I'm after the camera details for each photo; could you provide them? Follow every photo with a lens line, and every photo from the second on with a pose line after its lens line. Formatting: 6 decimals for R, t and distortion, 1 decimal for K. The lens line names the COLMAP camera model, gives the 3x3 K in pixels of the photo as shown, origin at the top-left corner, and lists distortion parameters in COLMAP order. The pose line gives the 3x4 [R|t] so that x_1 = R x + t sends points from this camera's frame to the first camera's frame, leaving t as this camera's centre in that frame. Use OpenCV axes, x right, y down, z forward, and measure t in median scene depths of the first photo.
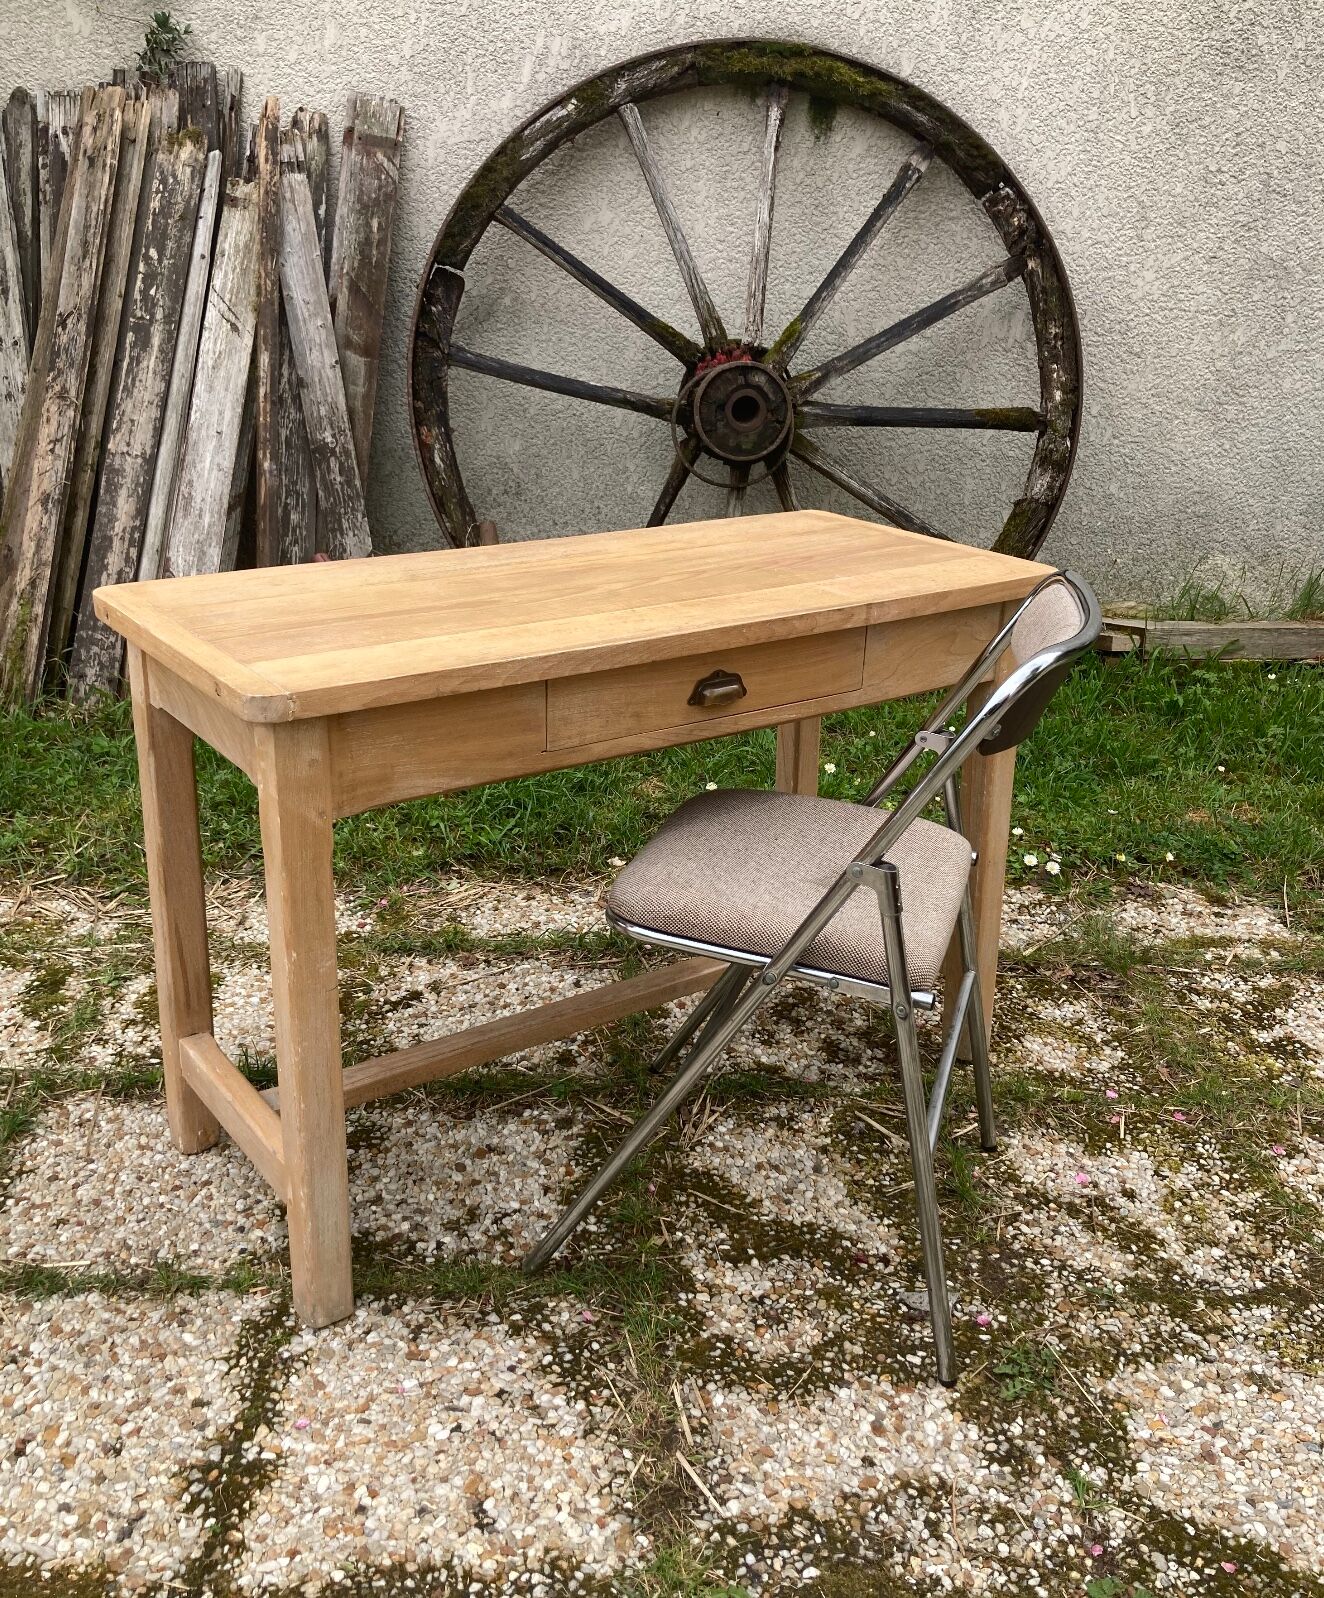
lens RADIAL K [[1549.4, 0, 661.7], [0, 1549.4, 720.6], [0, 0, 1]] dist [0.008323, 0.000000]
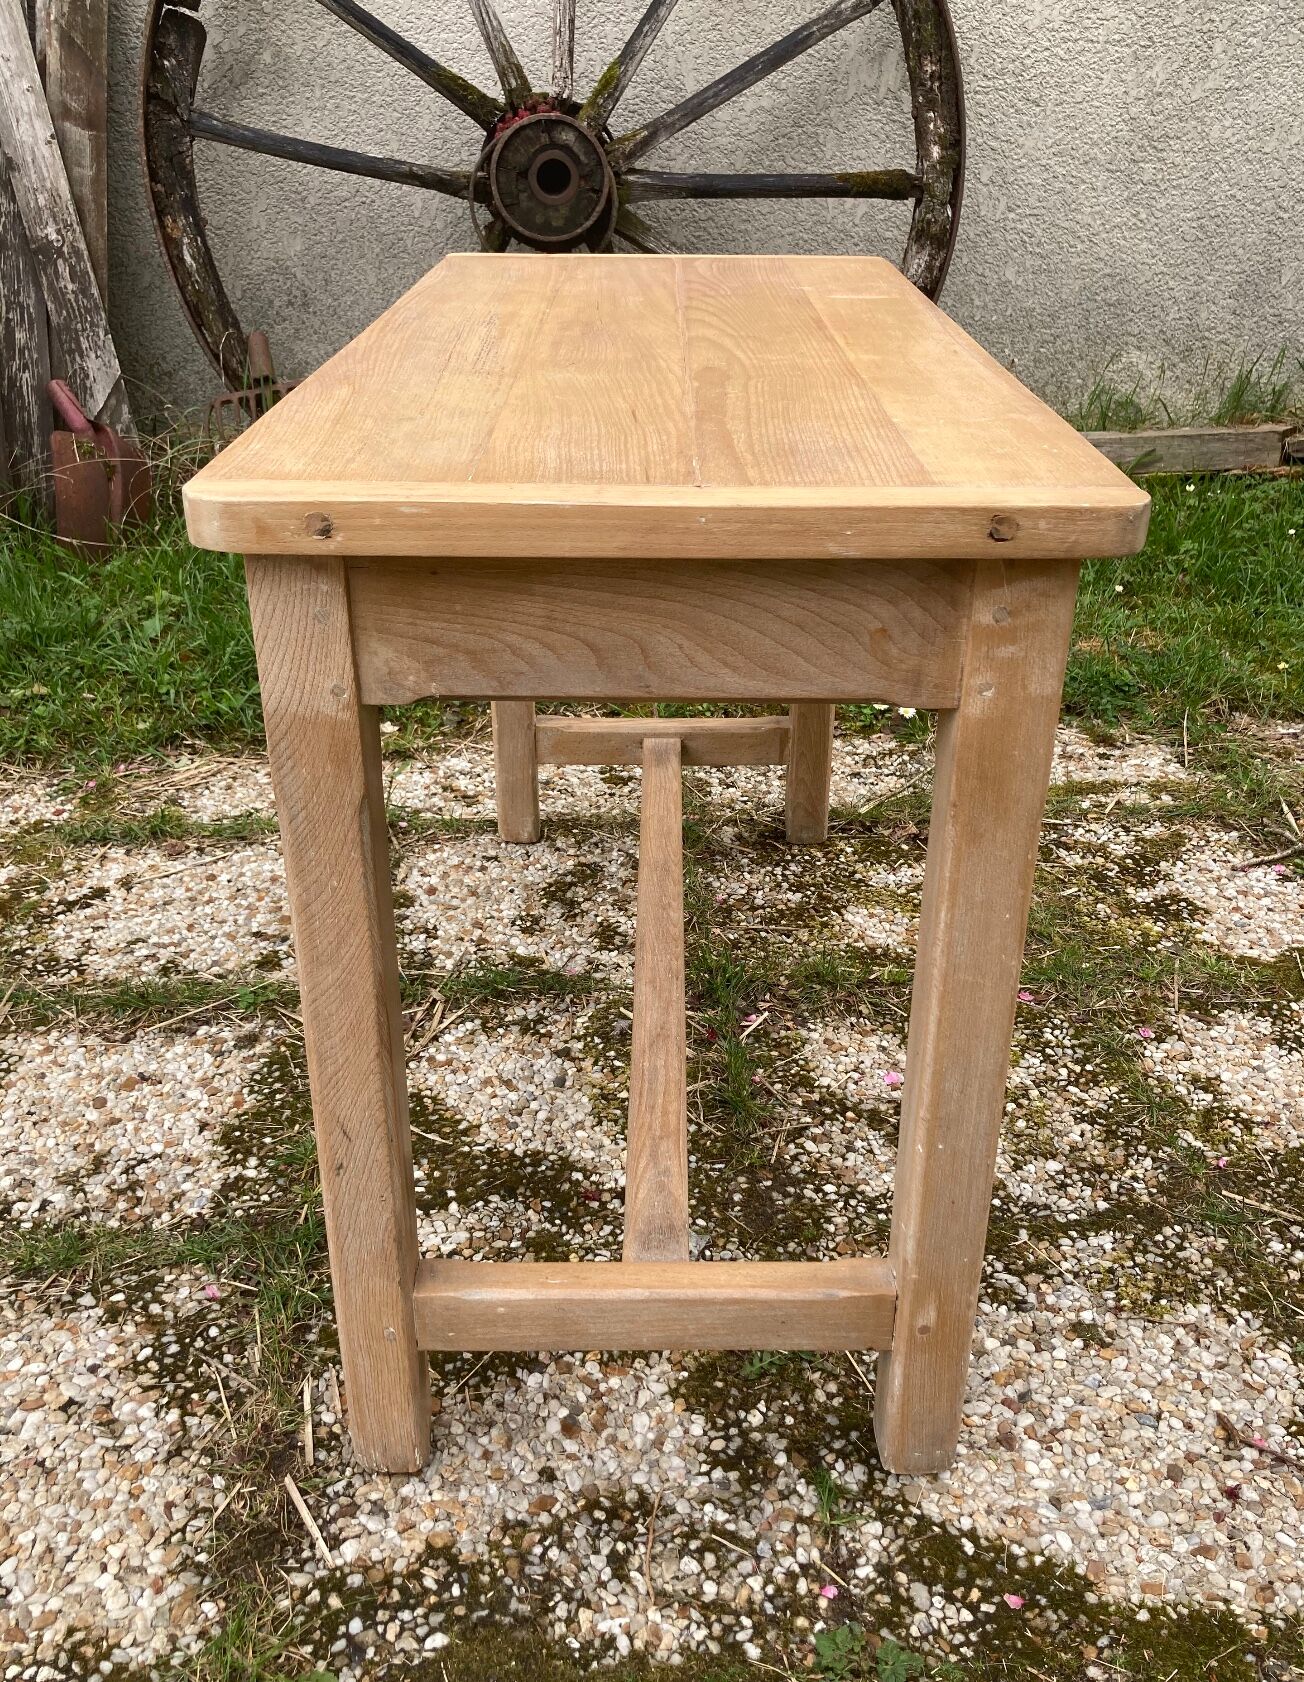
lens RADIAL K [[1538.9, 0, 661.2], [0, 1538.9, 837.0], [0, 0, 1]] dist [0.012511, 0.000000]
pose [[0.998980, -0.043647, 0.011612, 0.149011], [0.041599, 0.989309, 0.139773, 0.057616], [-0.017589, -0.139148, 0.990115, 0.240236]]
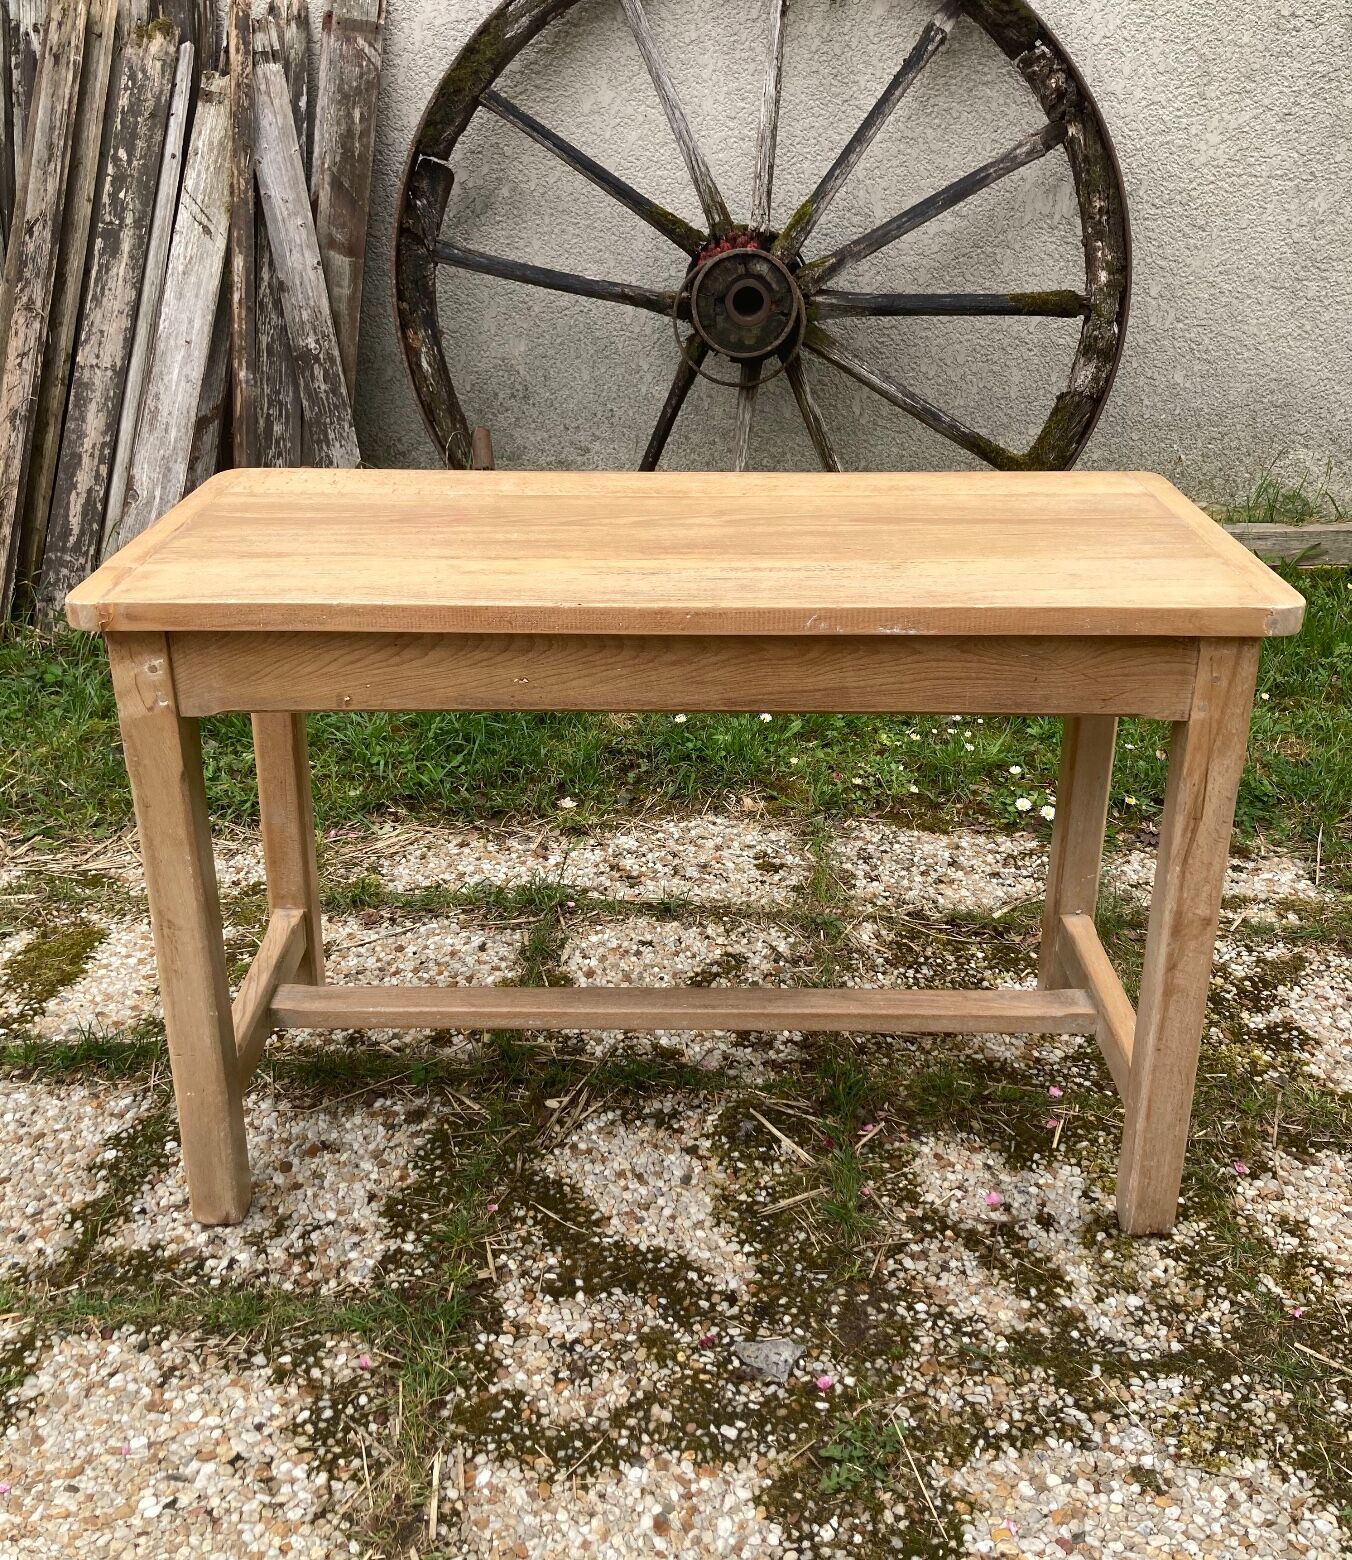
lens RADIAL K [[1543.9, 0, 690.9], [0, 1543.9, 646.5], [0, 0, 1]] dist [0.014984, 0.000000]
pose [[0.994825, -0.004883, -0.101486, 0.193777], [0.007333, 0.999690, 0.023777, -0.032183], [0.101338, -0.024399, 0.994553, 0.139397]]
